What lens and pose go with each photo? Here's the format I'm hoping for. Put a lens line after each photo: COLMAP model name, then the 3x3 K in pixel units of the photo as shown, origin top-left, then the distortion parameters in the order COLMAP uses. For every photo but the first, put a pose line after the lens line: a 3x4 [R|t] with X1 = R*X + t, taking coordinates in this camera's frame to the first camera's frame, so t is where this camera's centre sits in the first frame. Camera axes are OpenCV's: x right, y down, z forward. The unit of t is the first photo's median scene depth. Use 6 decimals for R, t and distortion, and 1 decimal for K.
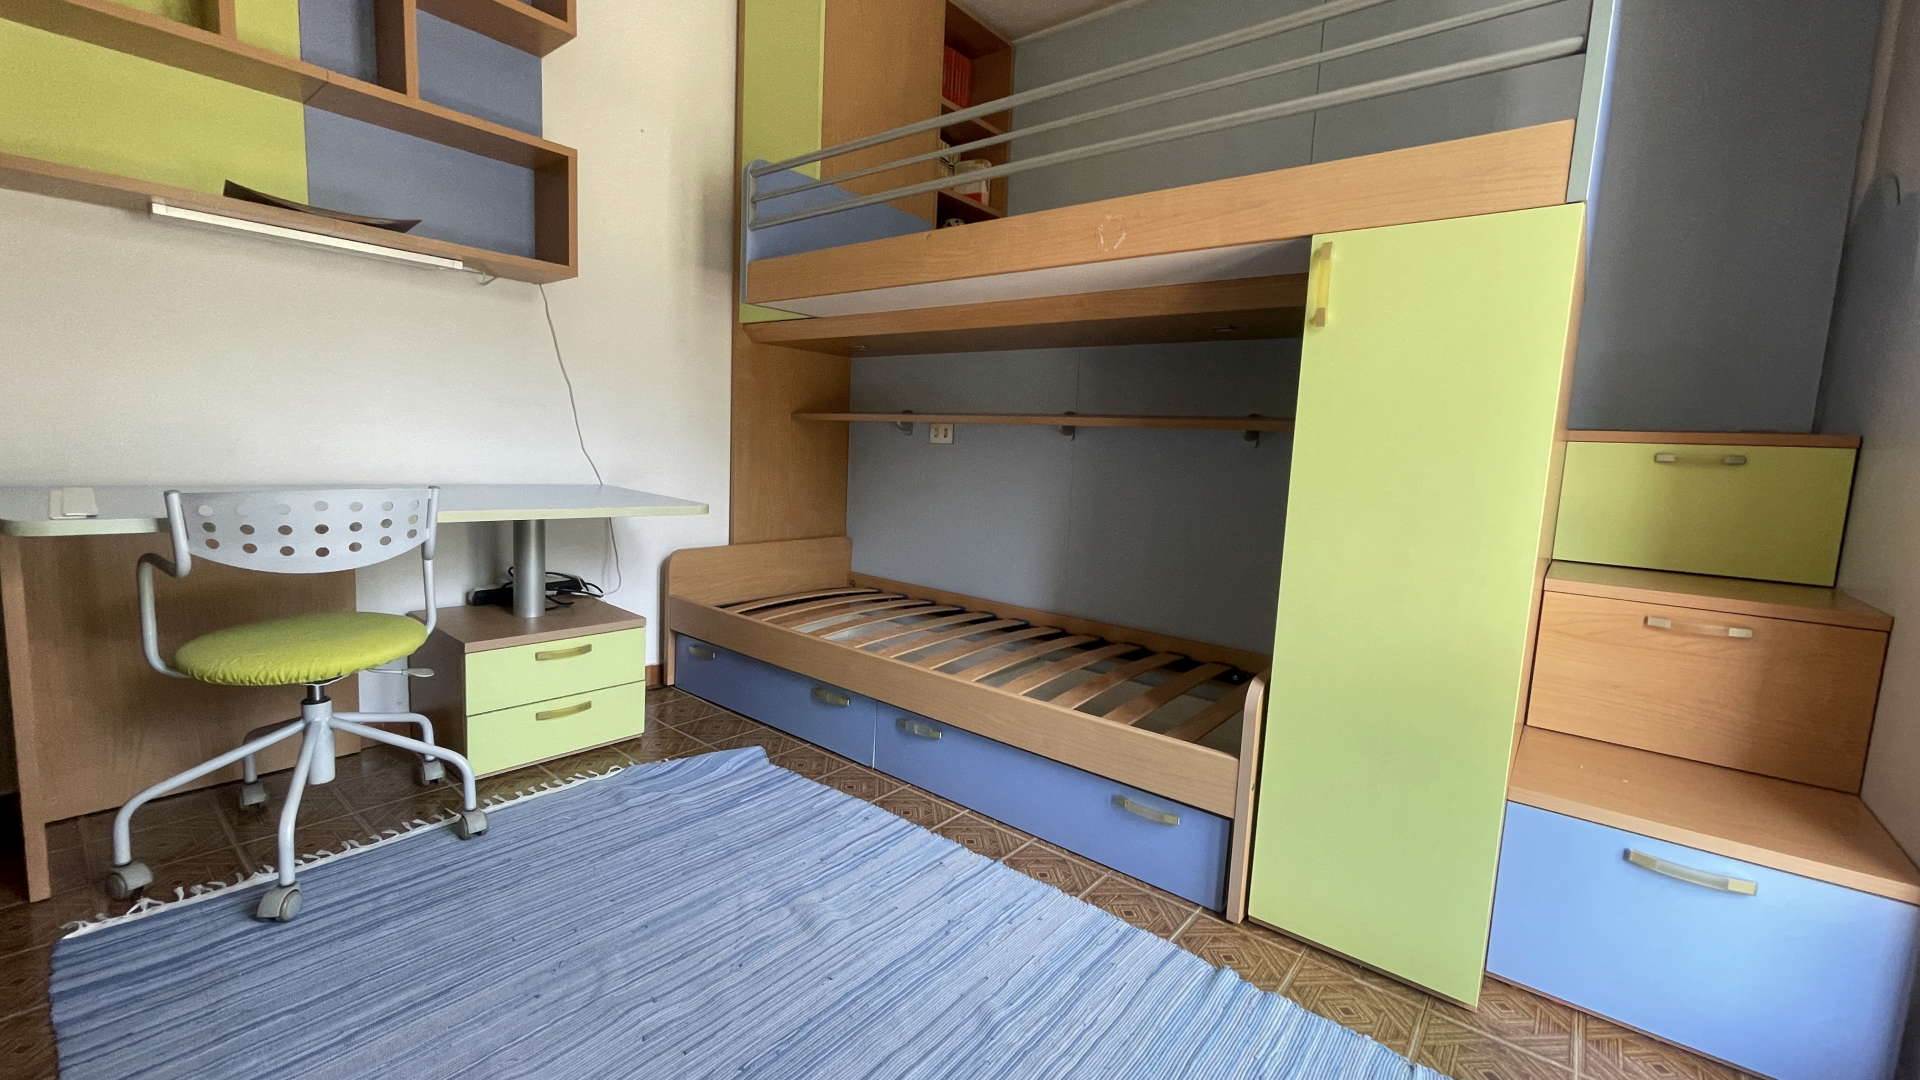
lens RADIAL K [[778.2, 0, 947.3], [0, 778.2, 547.2], [0, 0, 1]] dist [-0.007180, 0.001899]
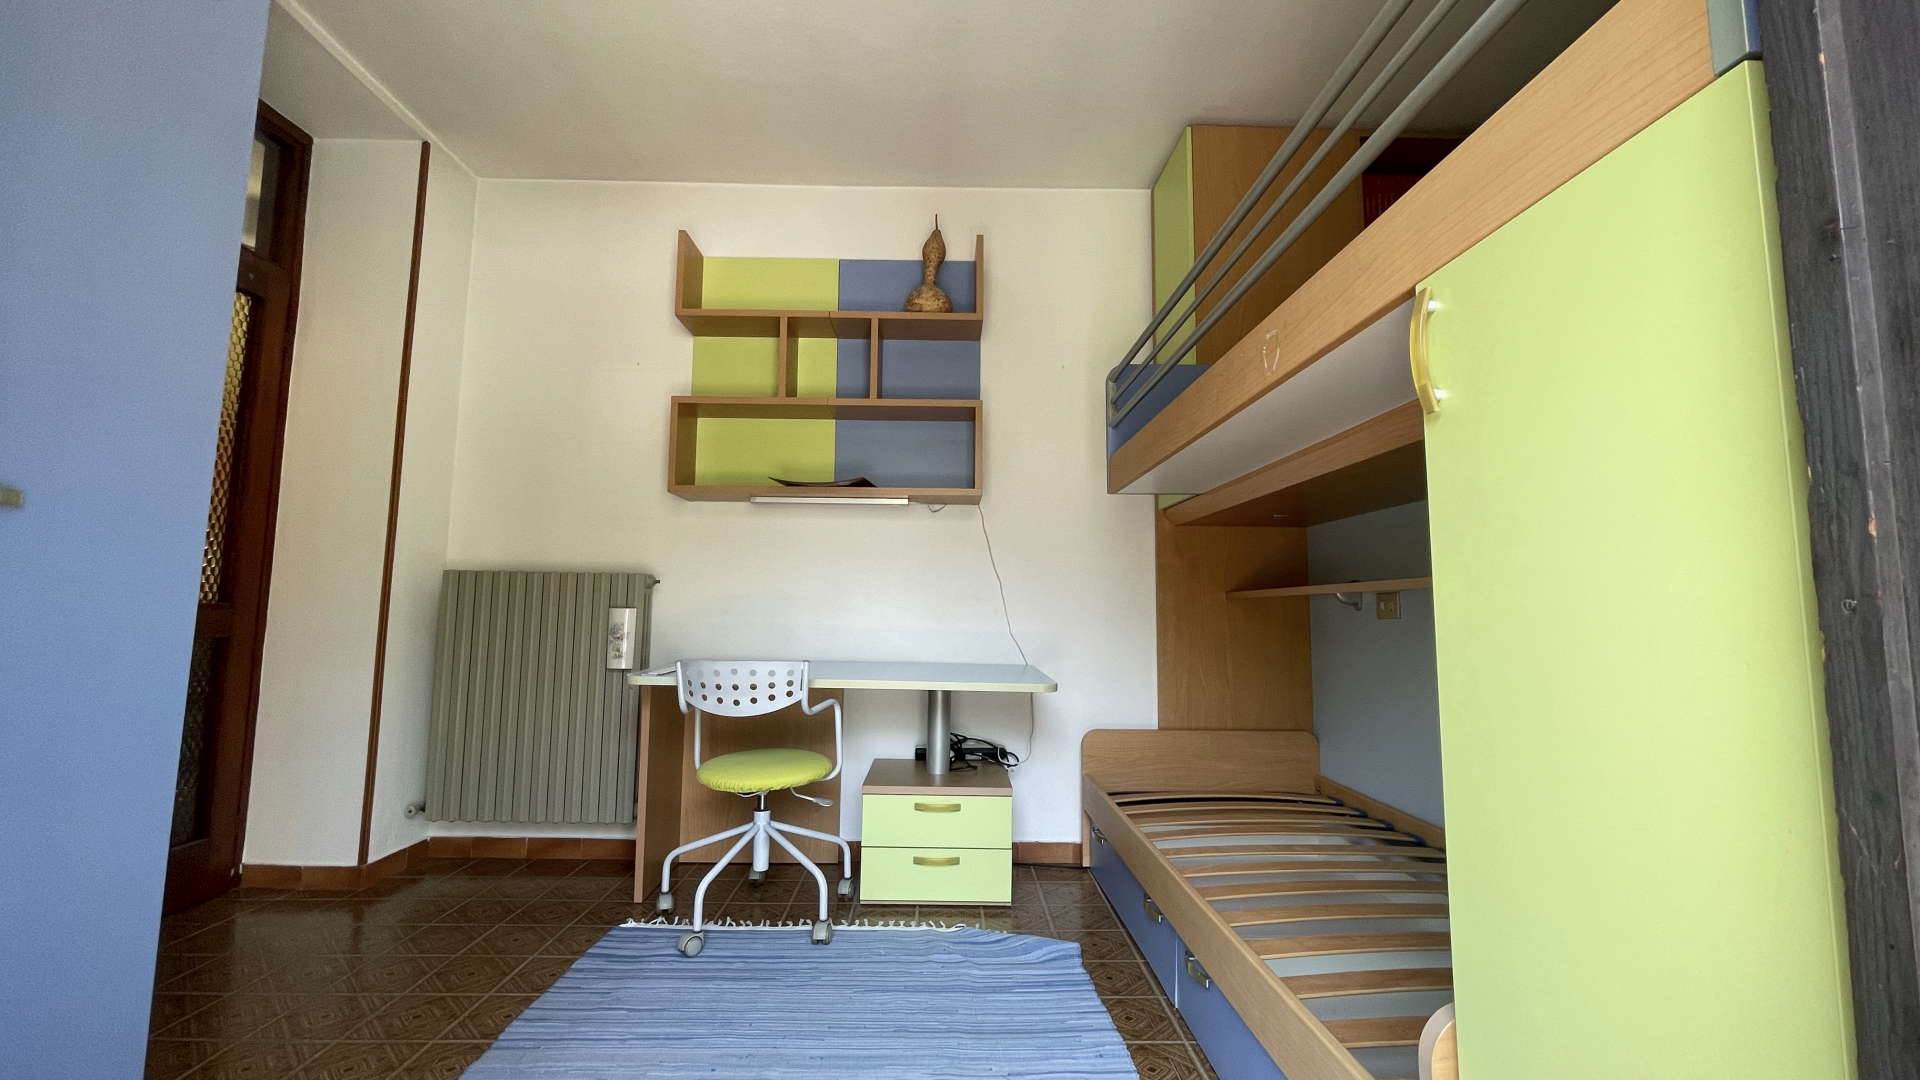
lens RADIAL K [[778.2, 0, 940.8], [0, 778.2, 537.7], [0, 0, 1]] dist [-0.007180, 0.001899]
pose [[0.642254, -0.114587, -0.757878, 0.496006], [-0.079131, 0.973567, -0.214256, -0.010328], [0.762396, 0.197579, 0.616210, 0.226002]]
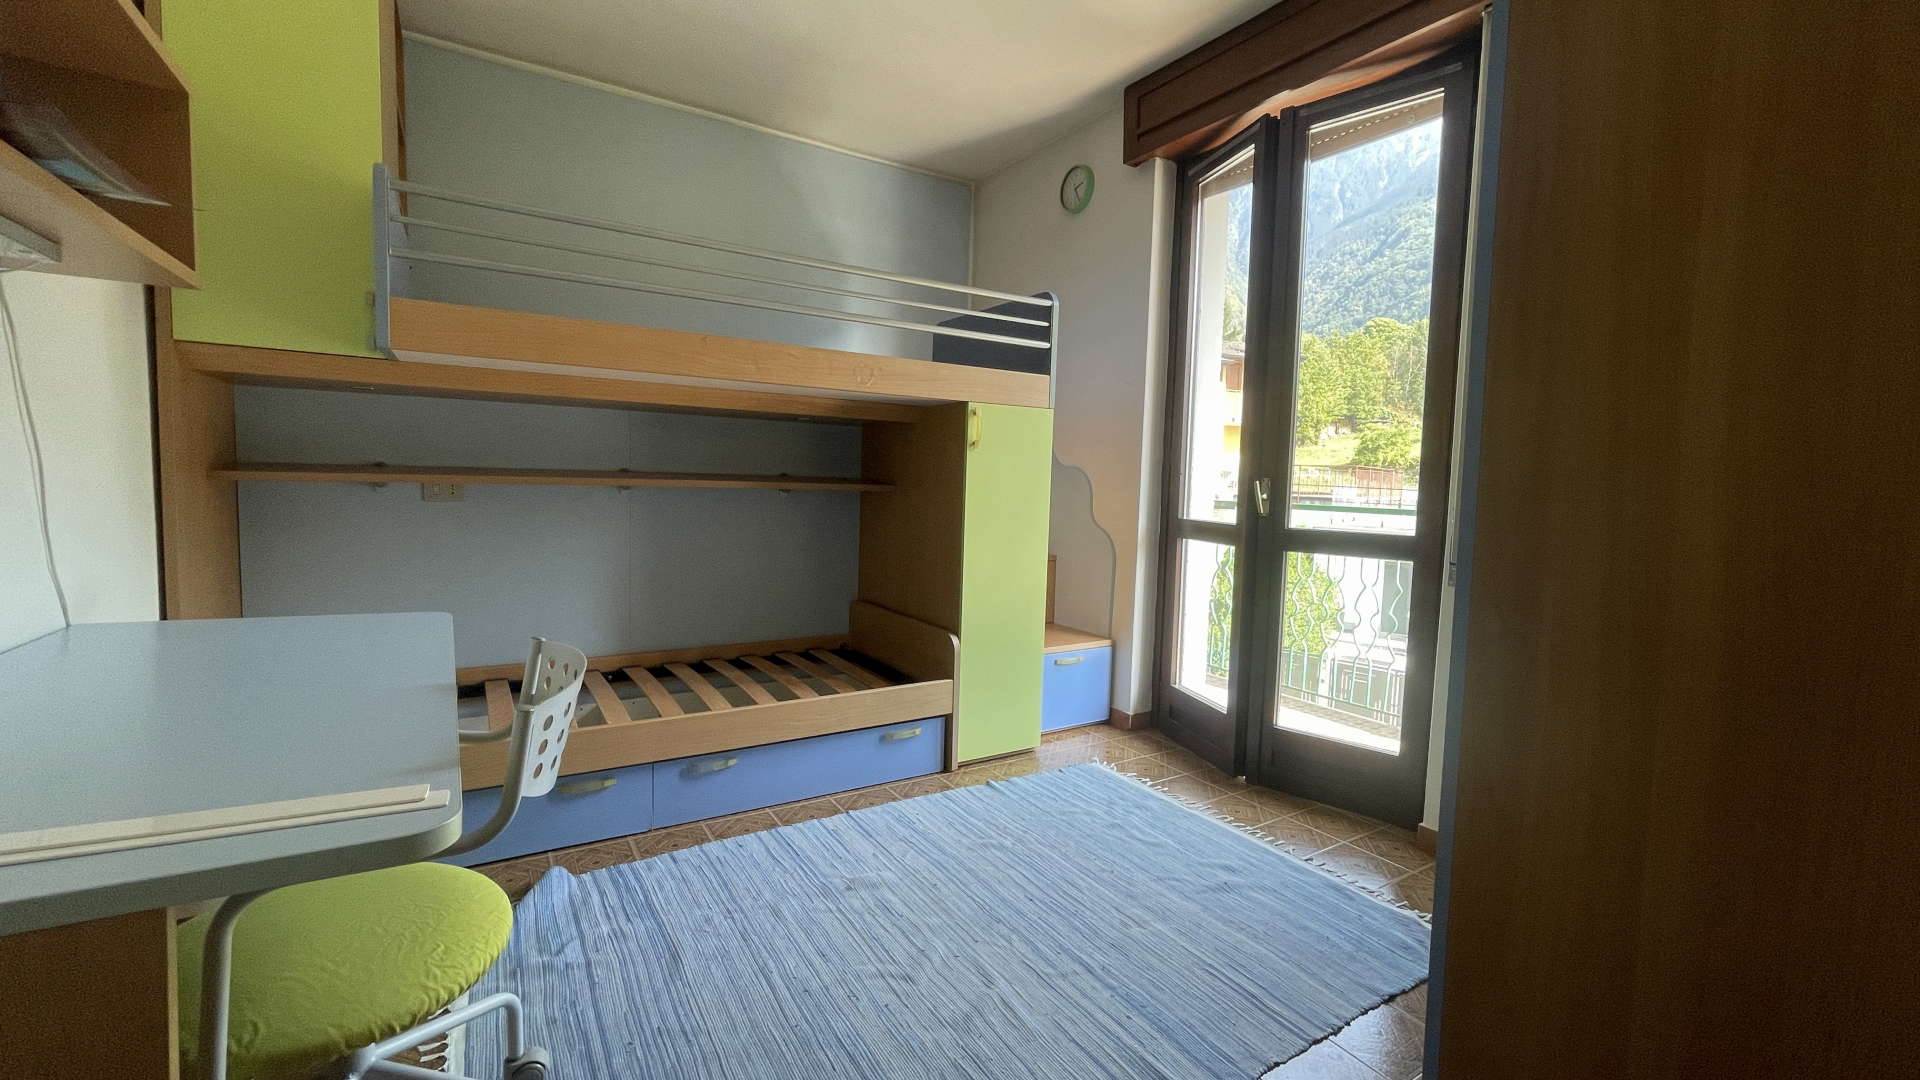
lens RADIAL K [[778.2, 0, 952.8], [0, 778.2, 530.9], [0, 0, 1]] dist [-0.007180, 0.001899]
pose [[0.326924, -0.106442, 0.939037, -1.031850], [0.110254, 0.991148, 0.073964, -0.163578], [-0.938597, 0.079352, 0.335765, 0.284502]]
